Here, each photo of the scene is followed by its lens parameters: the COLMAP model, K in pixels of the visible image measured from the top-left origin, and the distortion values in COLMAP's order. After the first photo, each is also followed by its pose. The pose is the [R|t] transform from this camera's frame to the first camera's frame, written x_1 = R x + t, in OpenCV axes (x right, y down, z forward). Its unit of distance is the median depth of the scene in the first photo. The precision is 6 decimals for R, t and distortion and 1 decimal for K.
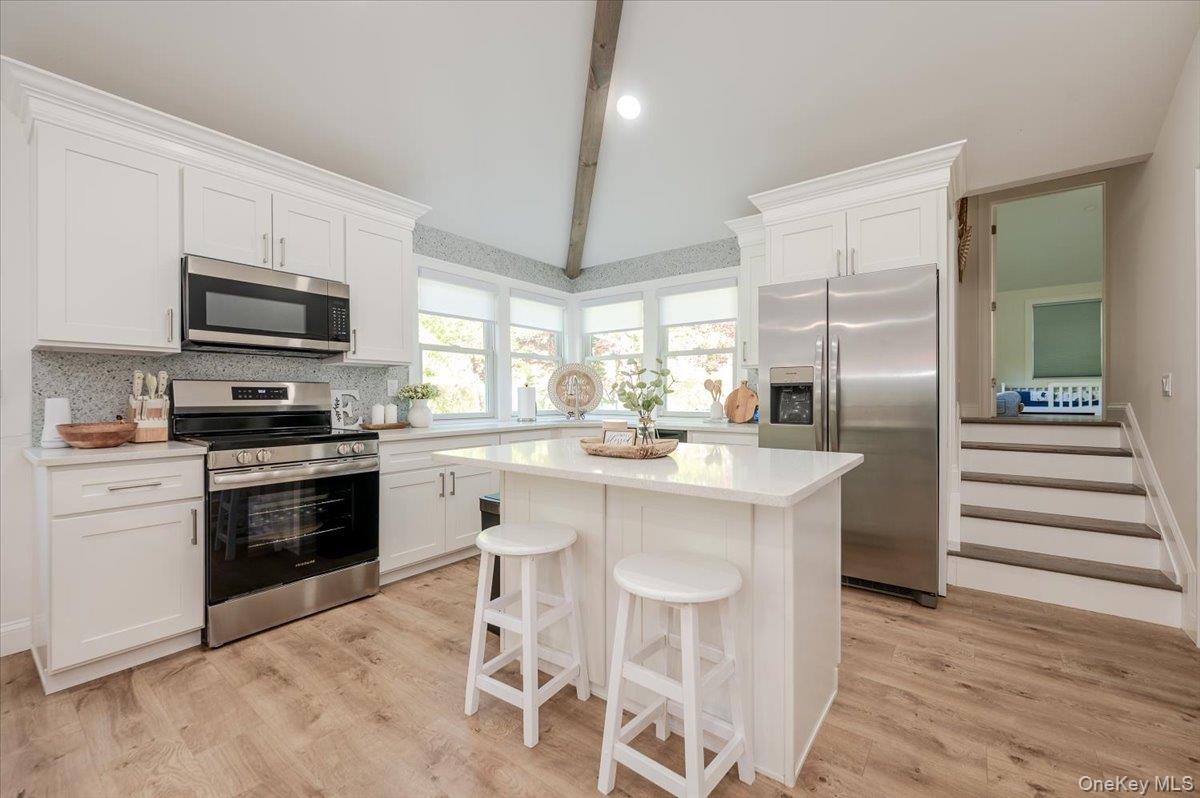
lens RADIAL K [[487.6, 0, 598.6], [0, 487.6, 400.4], [0, 0, 1]] dist [-0.003490, 0.000998]
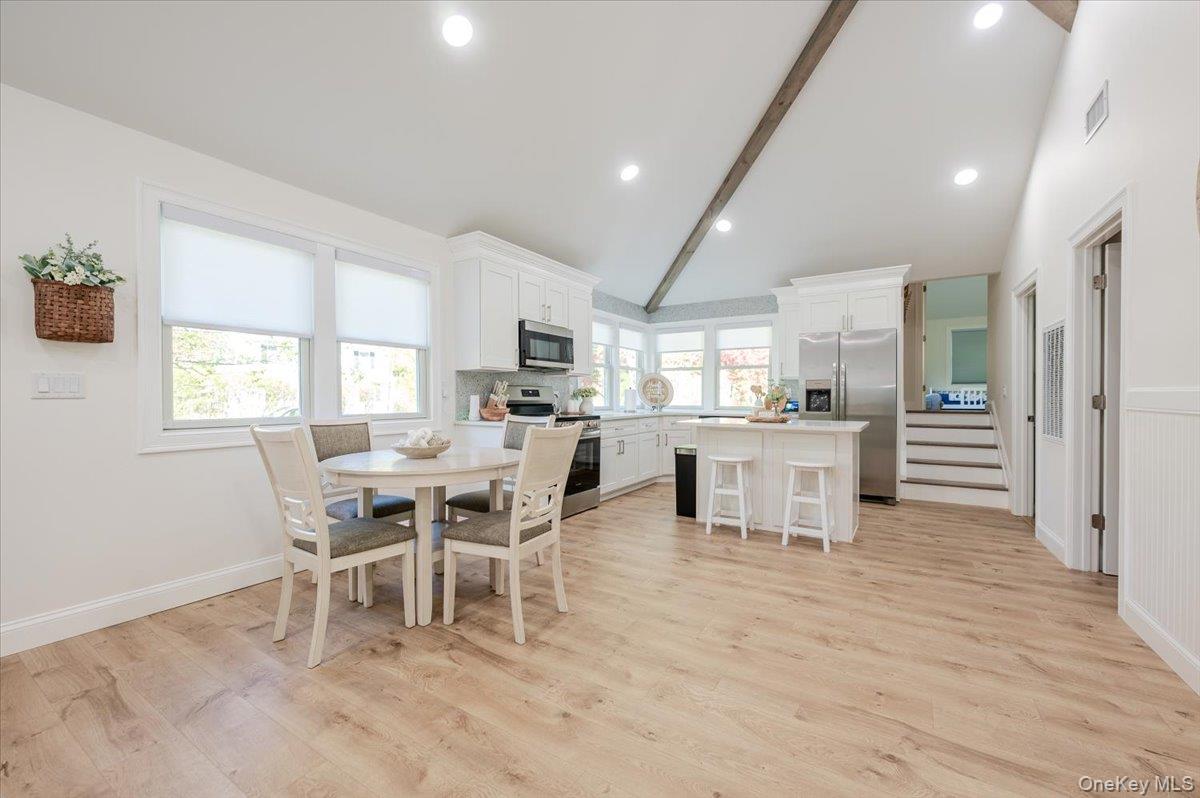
lens RADIAL K [[487.6, 0, 596.3], [0, 487.6, 400.9], [0, 0, 1]] dist [-0.003490, 0.000998]
pose [[0.996149, 0.003768, 0.087597, -0.537433], [-0.003900, 0.999991, 0.001340, 0.009042], [-0.087592, -0.001676, 0.996155, -0.668333]]
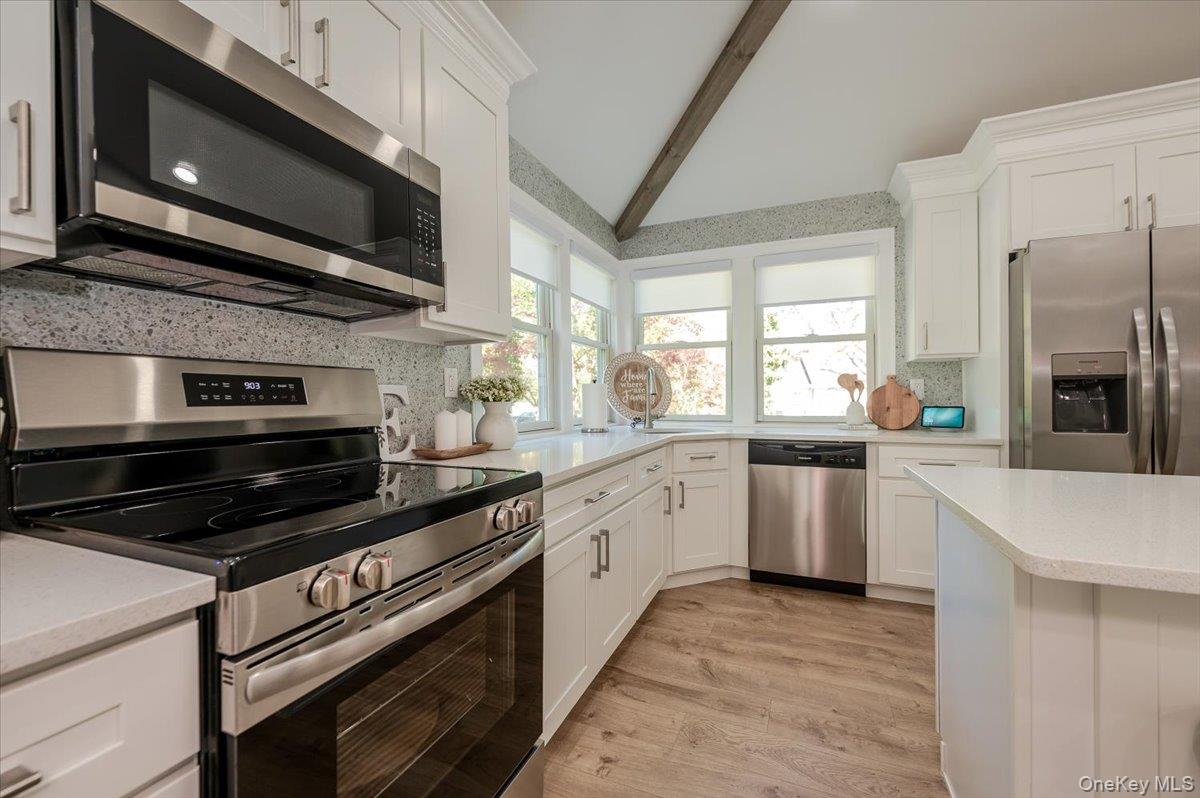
lens RADIAL K [[487.6, 0, 598.6], [0, 487.6, 399.3], [0, 0, 1]] dist [-0.003490, 0.000998]
pose [[0.968000, -0.005469, 0.250889, -0.446583], [0.006723, 0.999969, -0.004141, -0.002425], [-0.250858, 0.005695, 0.968007, 0.455102]]
